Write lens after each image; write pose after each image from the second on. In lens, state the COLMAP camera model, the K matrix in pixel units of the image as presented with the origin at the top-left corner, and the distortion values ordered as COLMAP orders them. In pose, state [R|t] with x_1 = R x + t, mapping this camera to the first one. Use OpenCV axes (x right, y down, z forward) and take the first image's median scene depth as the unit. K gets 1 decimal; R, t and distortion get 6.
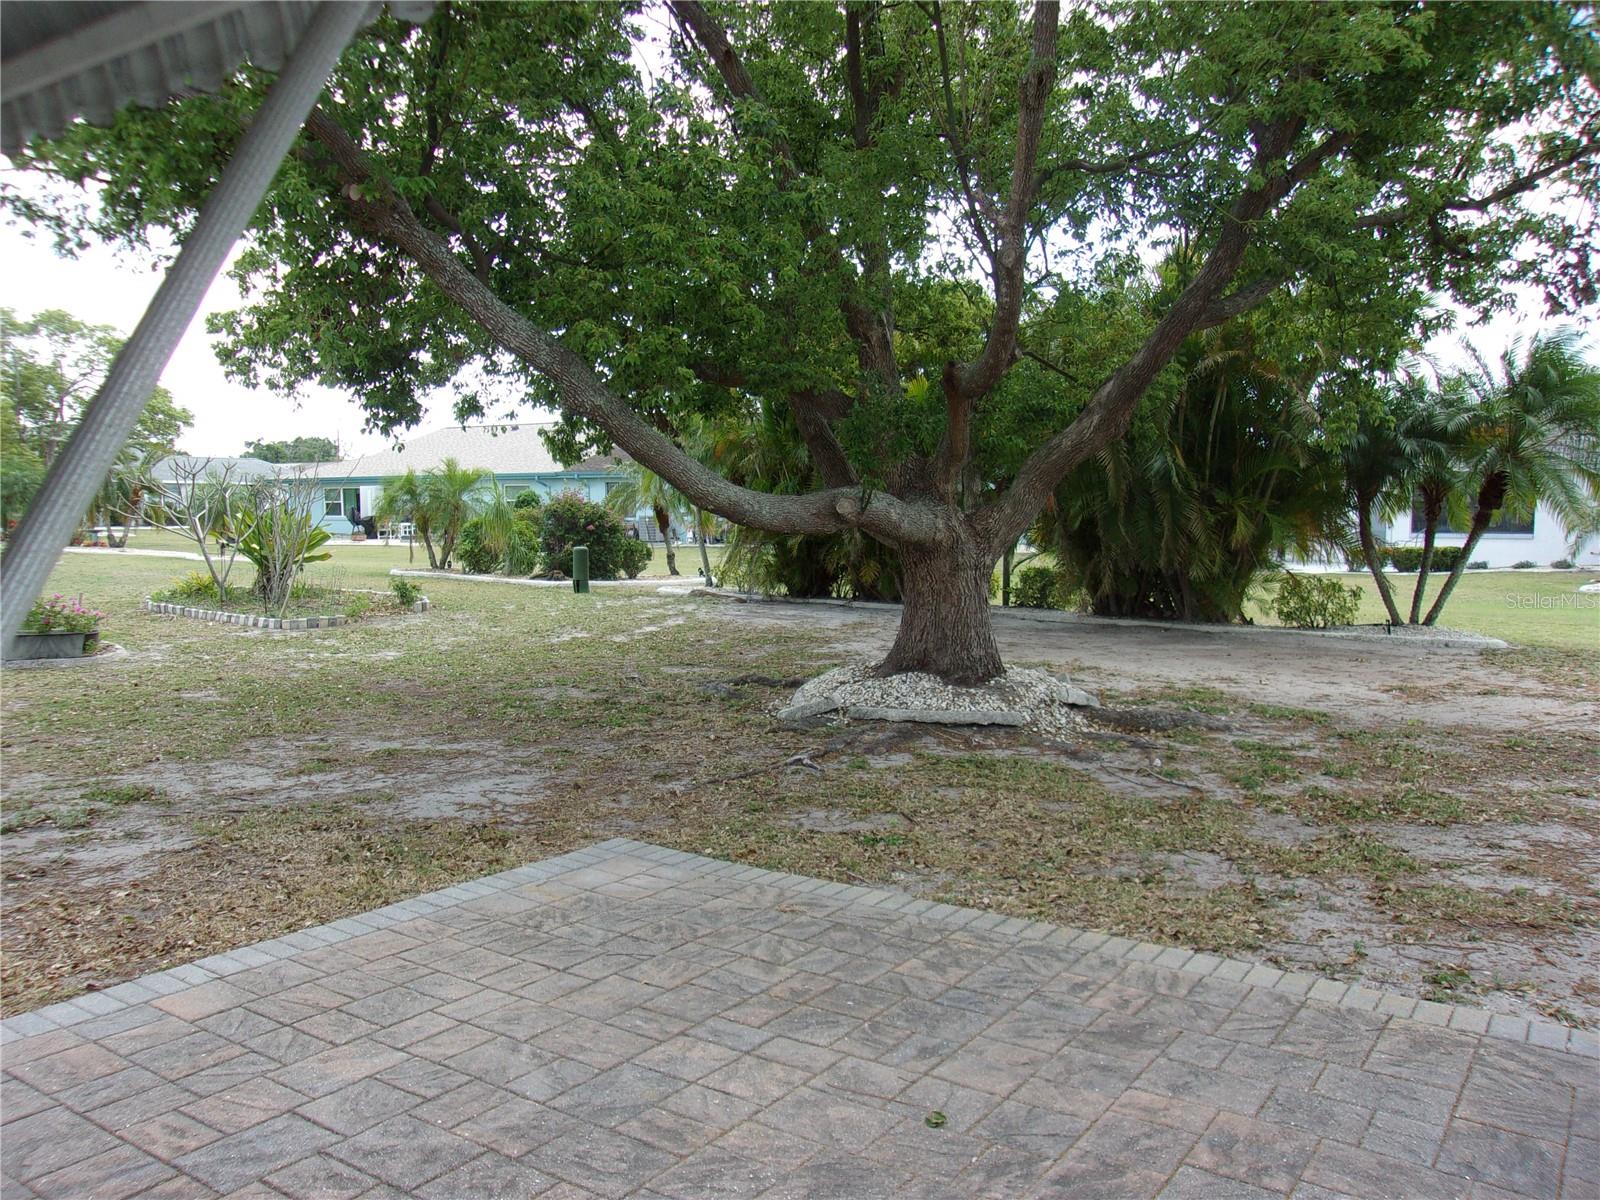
lens RADIAL K [[1298.3, 0, 800.9], [0, 1298.3, 608.1], [0, 0, 1]] dist [-0.004756, 0.078549]
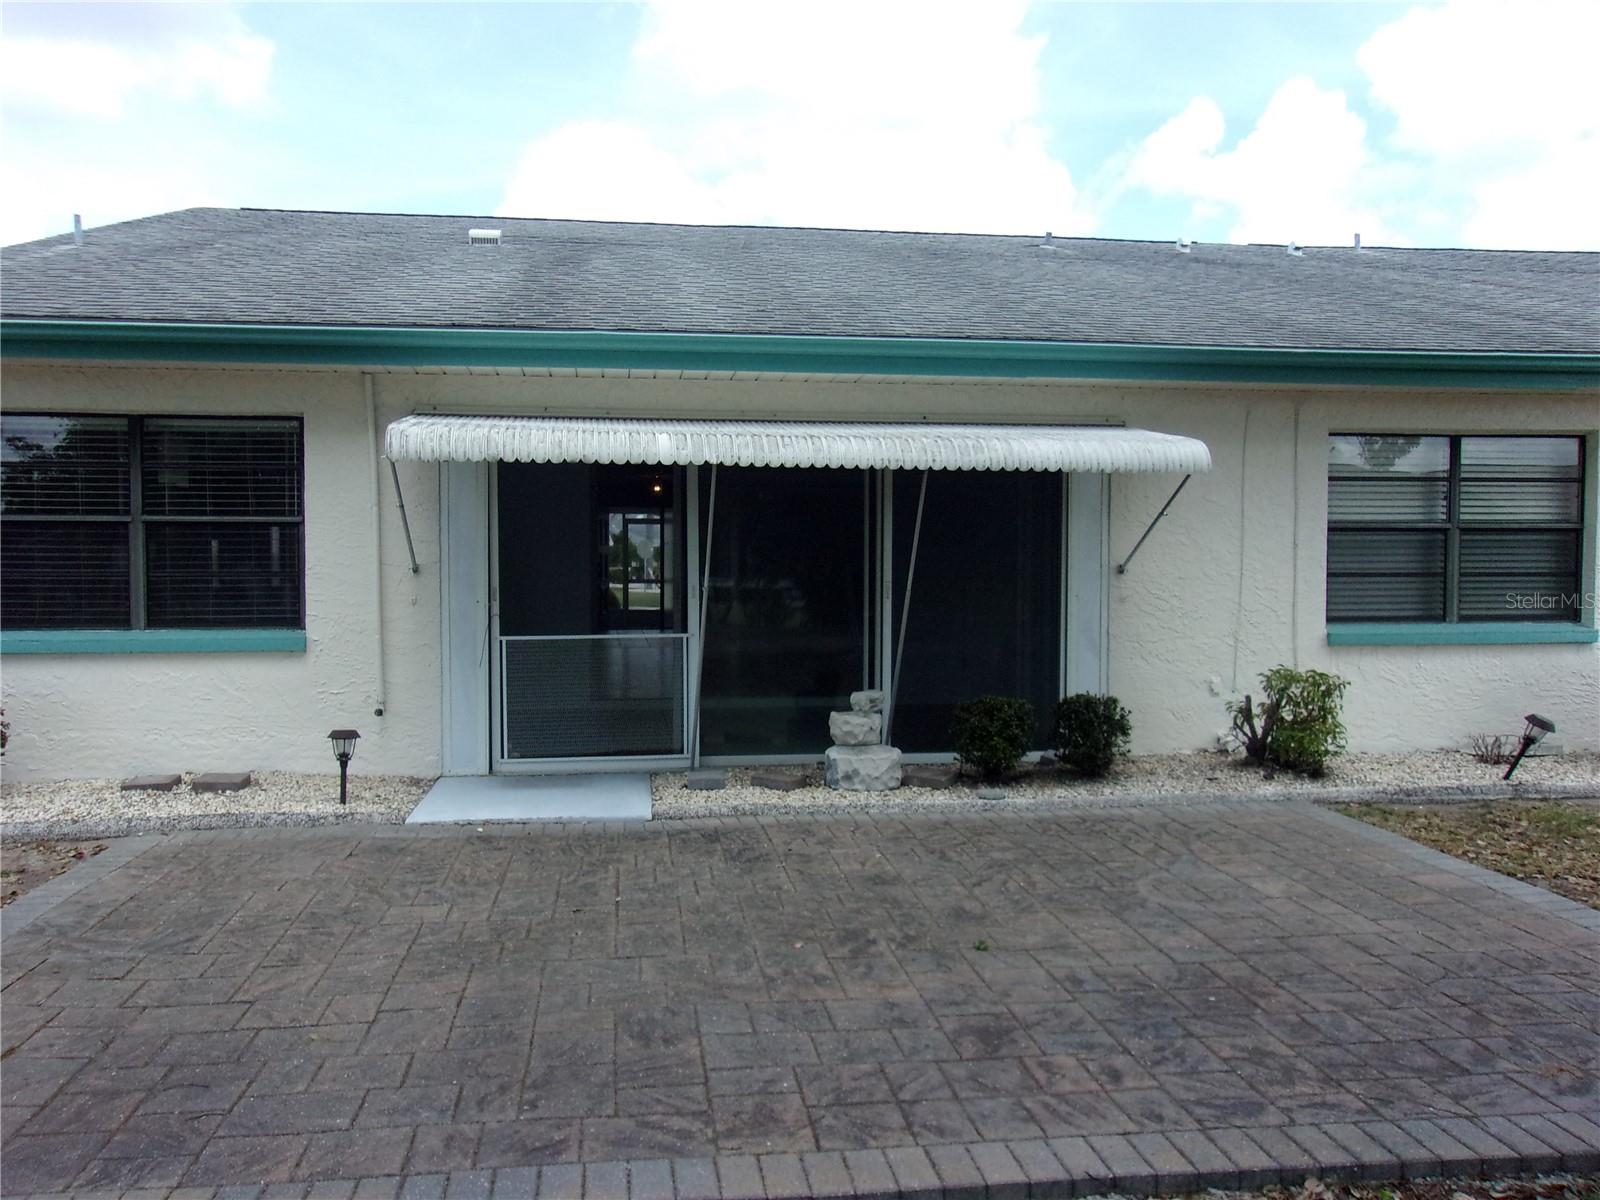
lens RADIAL K [[1264.6, 0, 797.3], [0, 1264.6, 608.0], [0, 0, 1]] dist [0.003116, 0.128595]
pose [[-0.749131, 0.019660, -0.662130, 0.478712], [-0.056685, 0.993990, 0.093647, -0.040228], [0.659992, 0.107687, -0.743515, 0.759598]]
